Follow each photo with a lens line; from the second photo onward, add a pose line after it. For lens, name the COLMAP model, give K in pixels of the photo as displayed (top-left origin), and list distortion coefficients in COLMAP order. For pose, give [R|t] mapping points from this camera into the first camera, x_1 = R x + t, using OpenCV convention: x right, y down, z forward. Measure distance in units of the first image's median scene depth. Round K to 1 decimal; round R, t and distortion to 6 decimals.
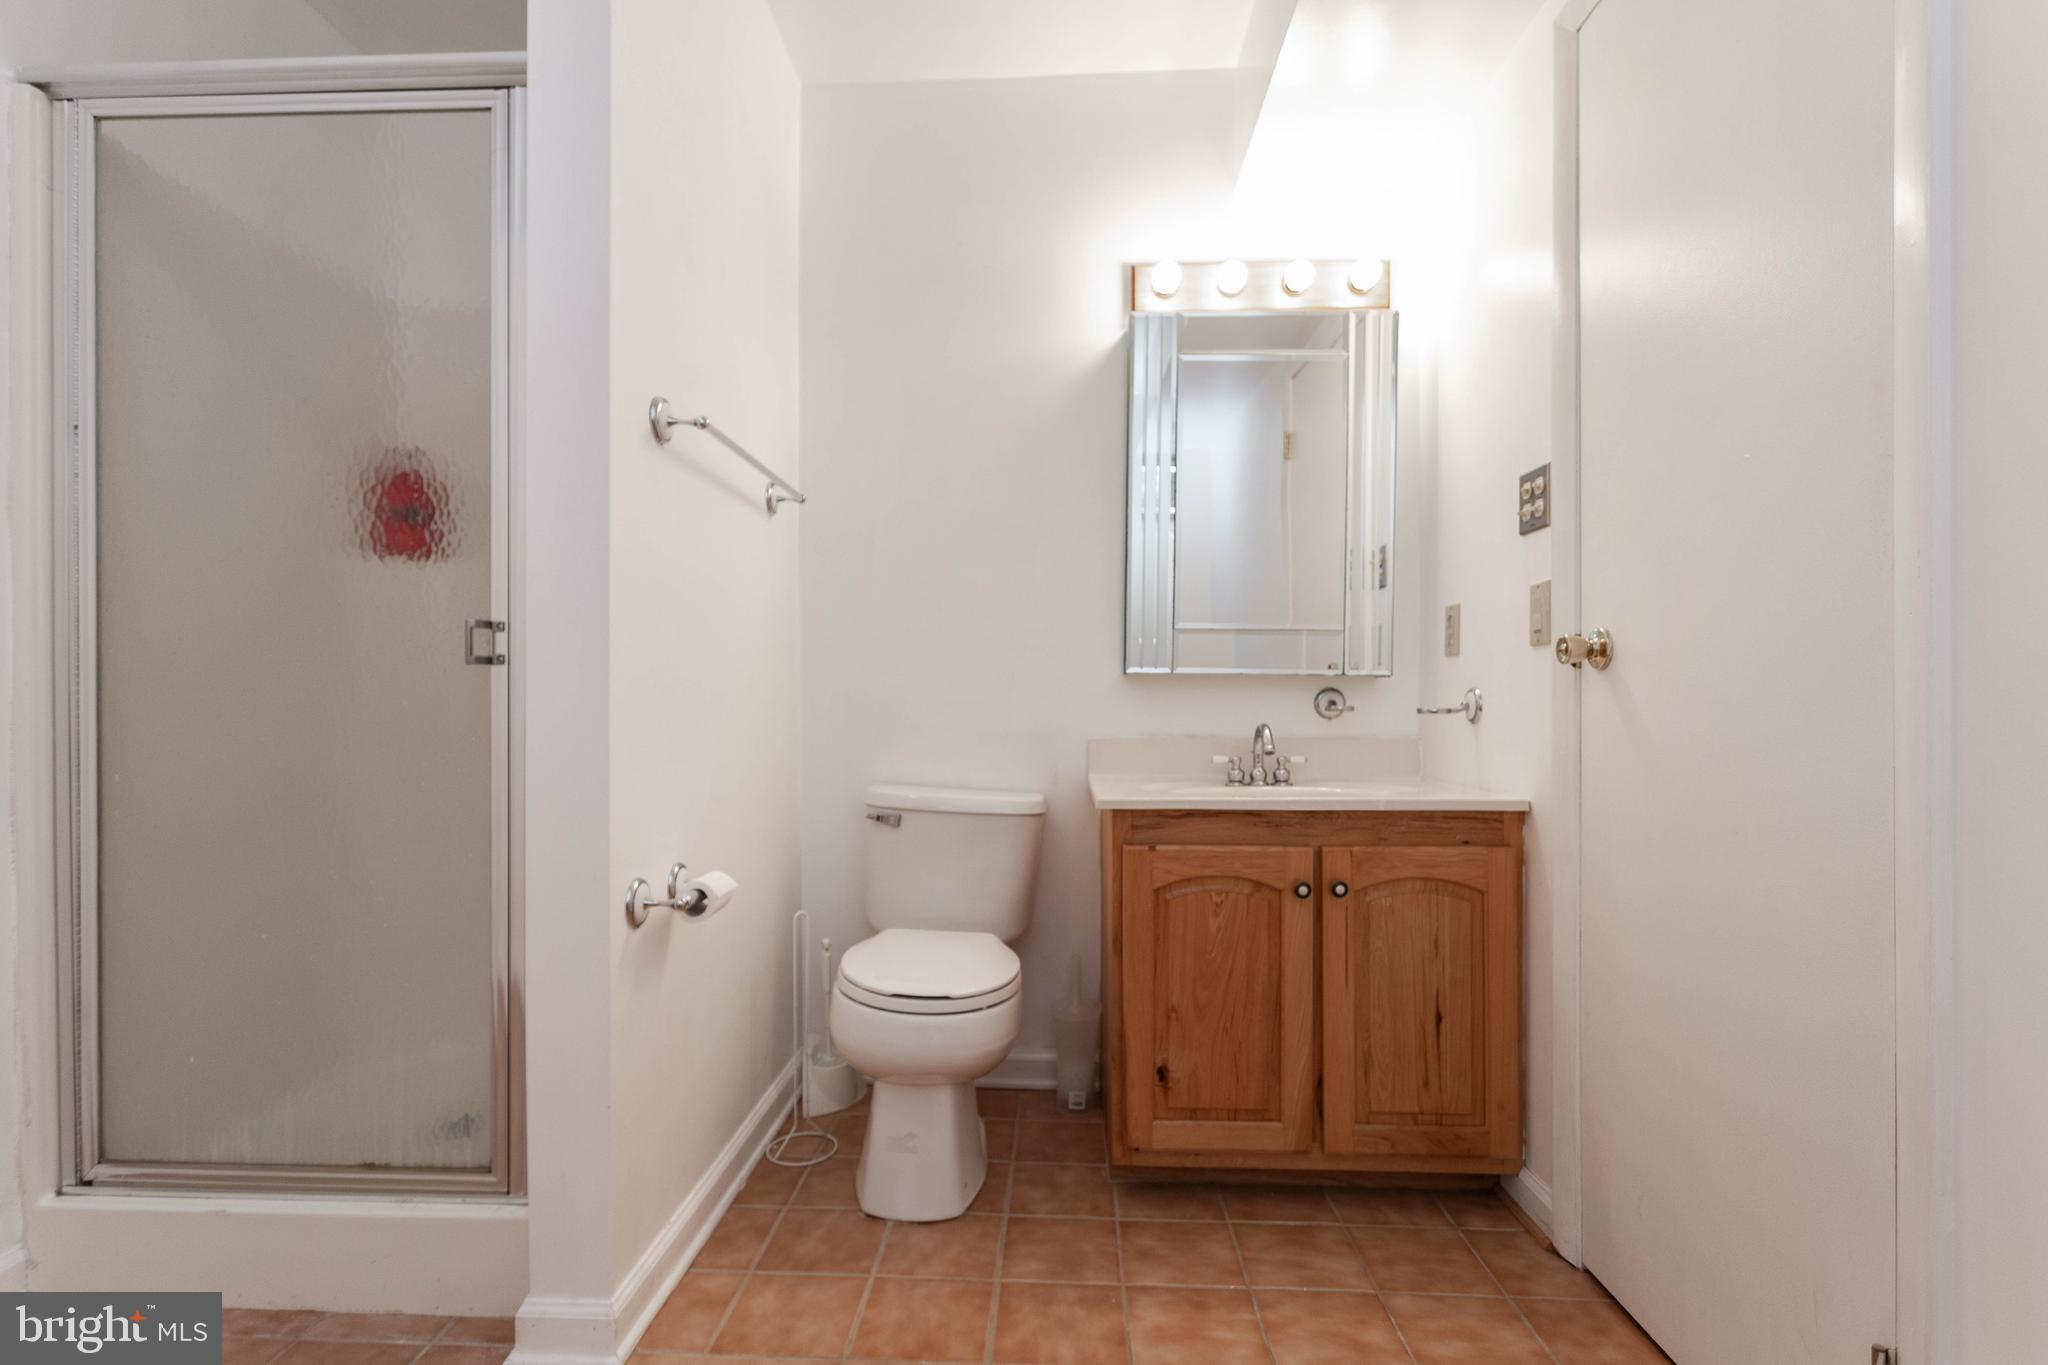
lens RADIAL K [[976.3, 0, 1018.7], [0, 976.3, 687.7], [0, 0, 1]] dist [-0.001199, 0.001214]
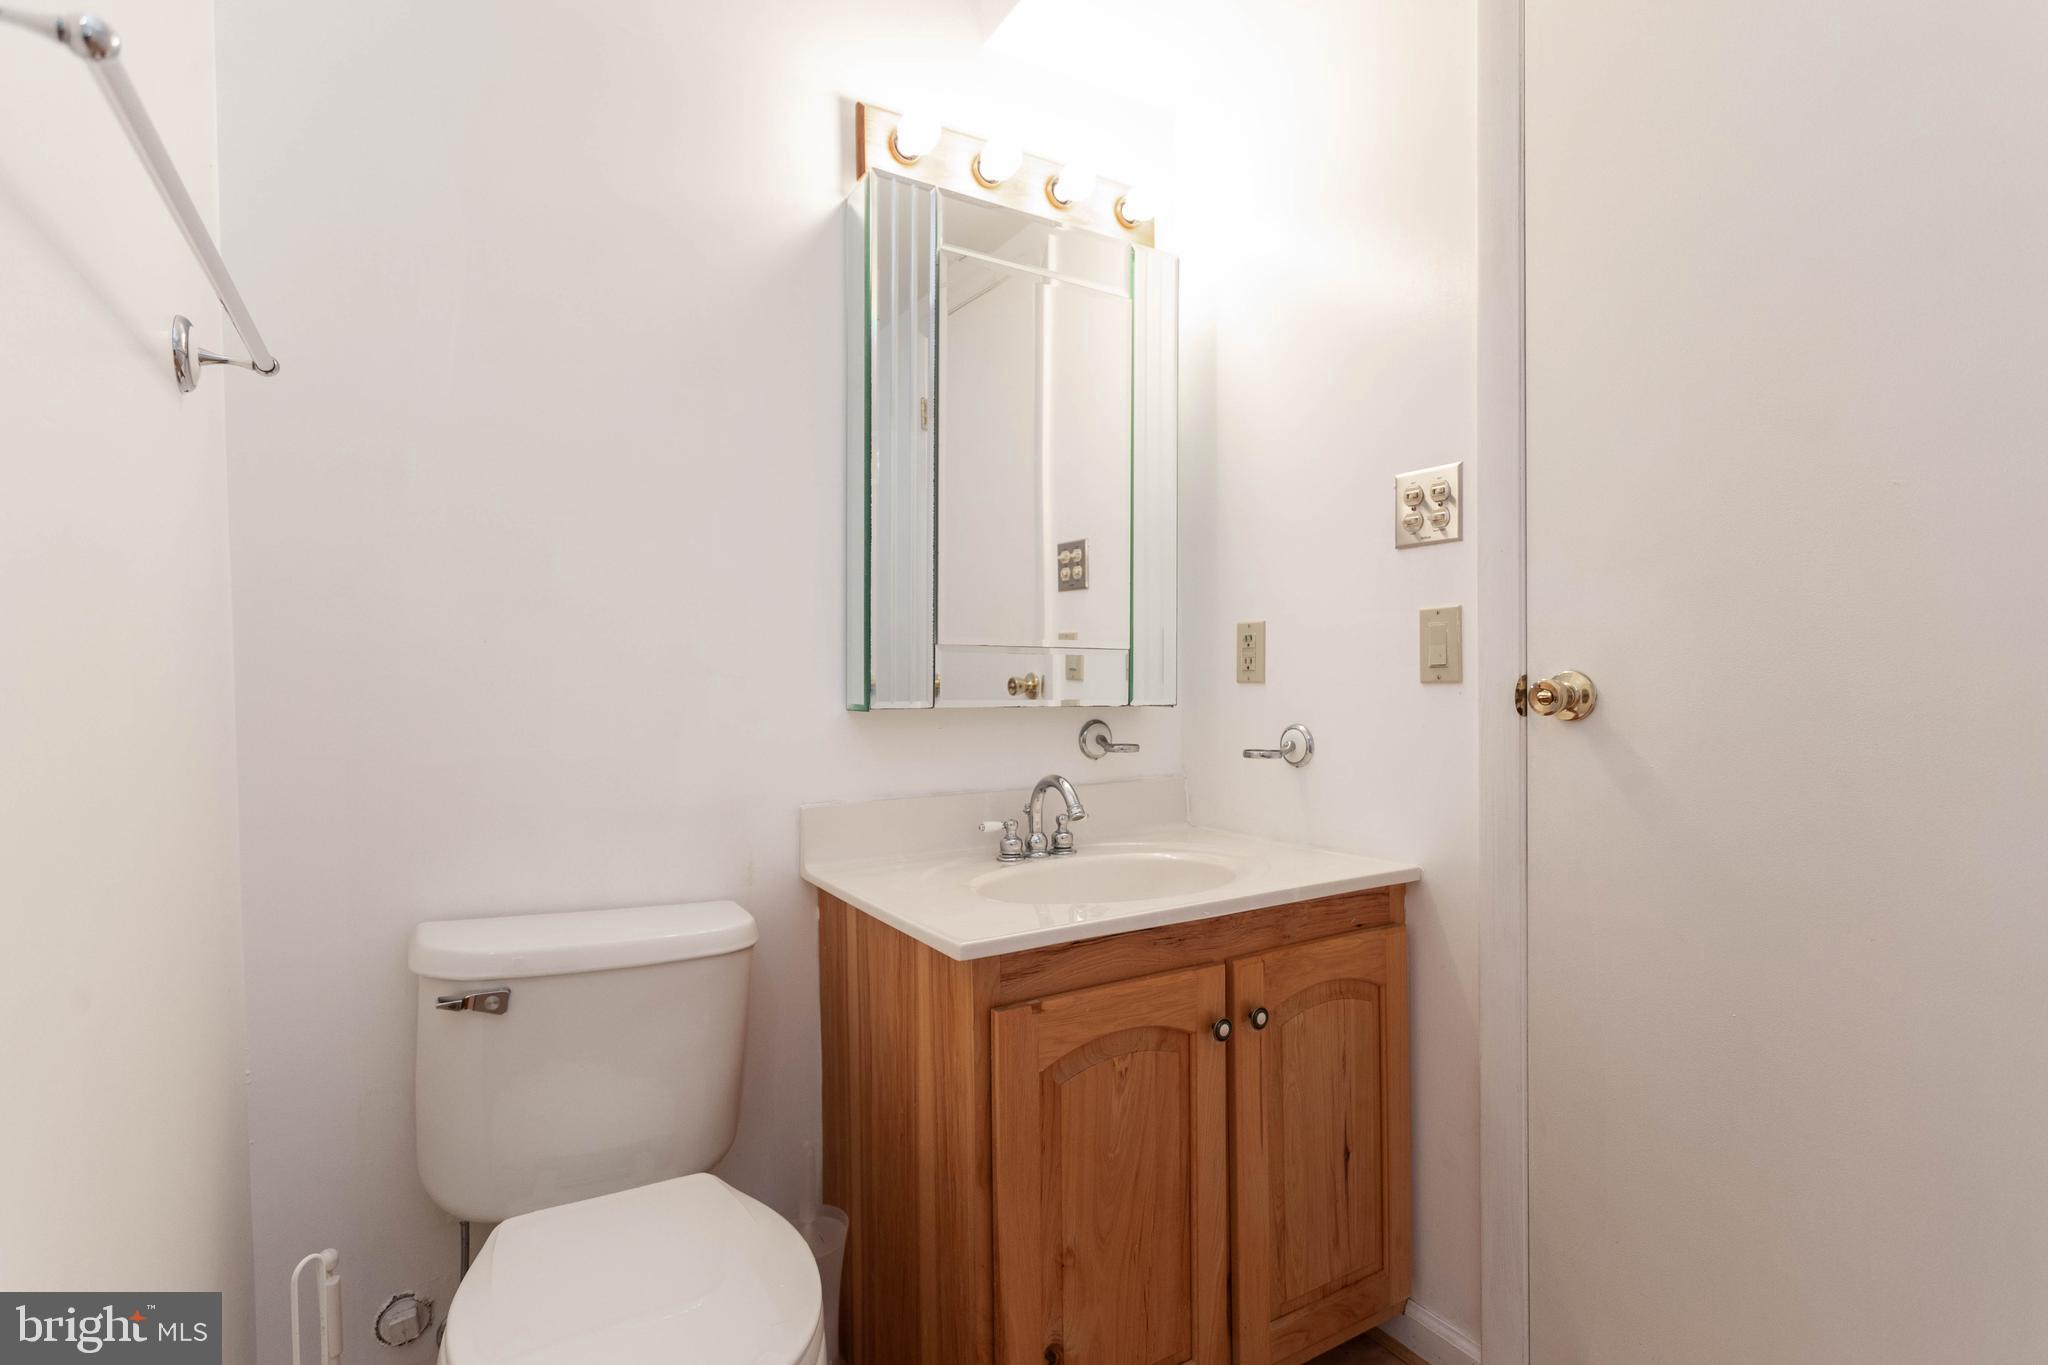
lens RADIAL K [[976.3, 0, 1027.0], [0, 976.3, 687.5], [0, 0, 1]] dist [-0.001199, 0.001214]
pose [[0.834907, -0.012372, 0.550252, -0.213315], [0.002106, 0.999812, 0.019286, -0.054703], [-0.550387, -0.014943, 0.834776, 0.483015]]
